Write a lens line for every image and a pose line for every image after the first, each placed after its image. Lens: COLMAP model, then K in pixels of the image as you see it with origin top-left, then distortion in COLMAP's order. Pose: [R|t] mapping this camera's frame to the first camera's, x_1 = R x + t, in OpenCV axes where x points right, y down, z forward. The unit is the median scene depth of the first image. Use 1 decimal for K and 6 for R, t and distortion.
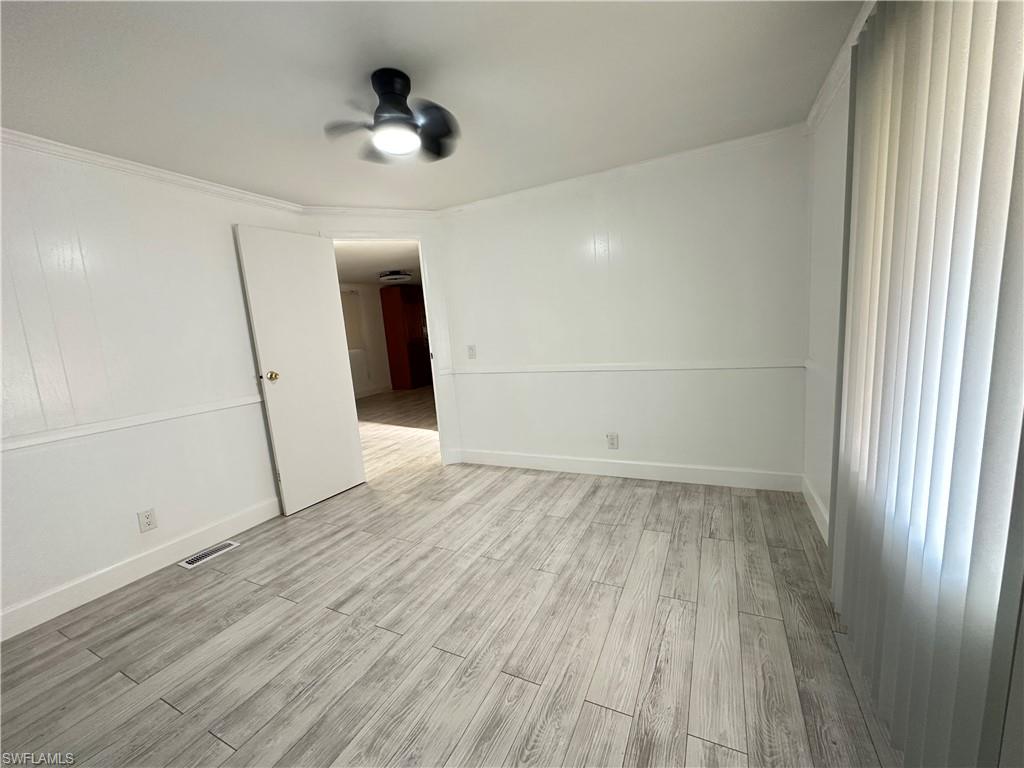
lens RADIAL K [[407.5, 0, 511.8], [0, 407.5, 387.3], [0, 0, 1]] dist [-0.007238, 0.001123]
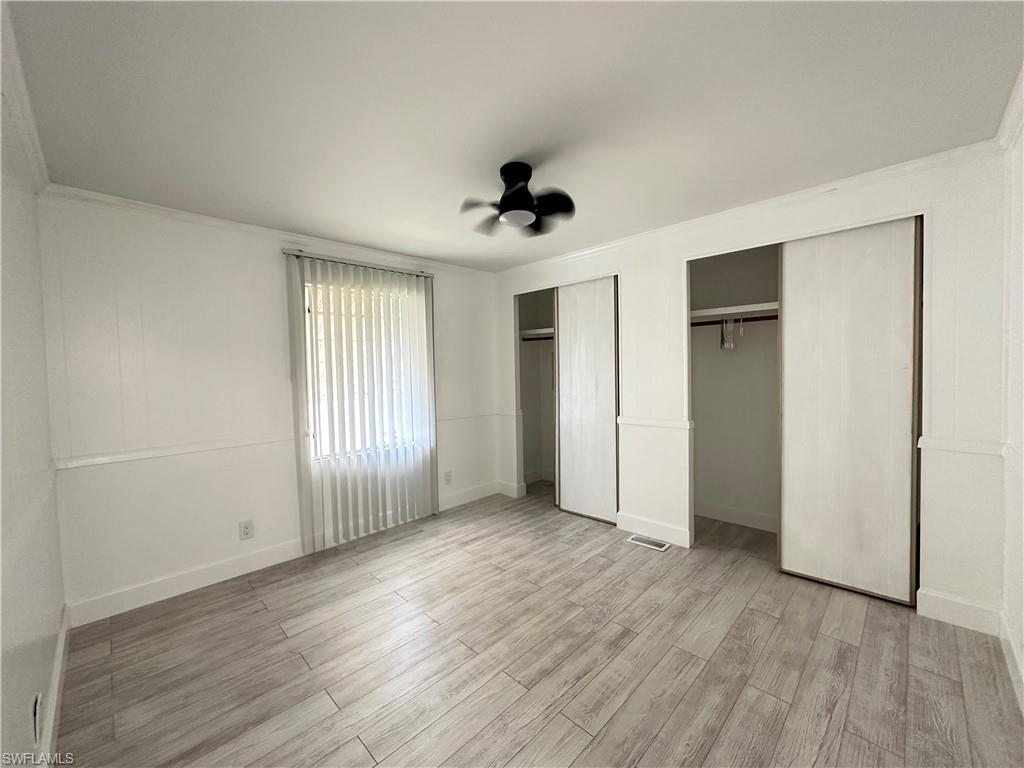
lens RADIAL K [[407.5, 0, 512.6], [0, 407.5, 384.7], [0, 0, 1]] dist [-0.007238, 0.001123]
pose [[-0.945409, 0.082368, 0.315304, -0.501767], [0.137181, 0.978220, 0.155780, -0.273809], [-0.295606, 0.190529, -0.936117, 1.834097]]
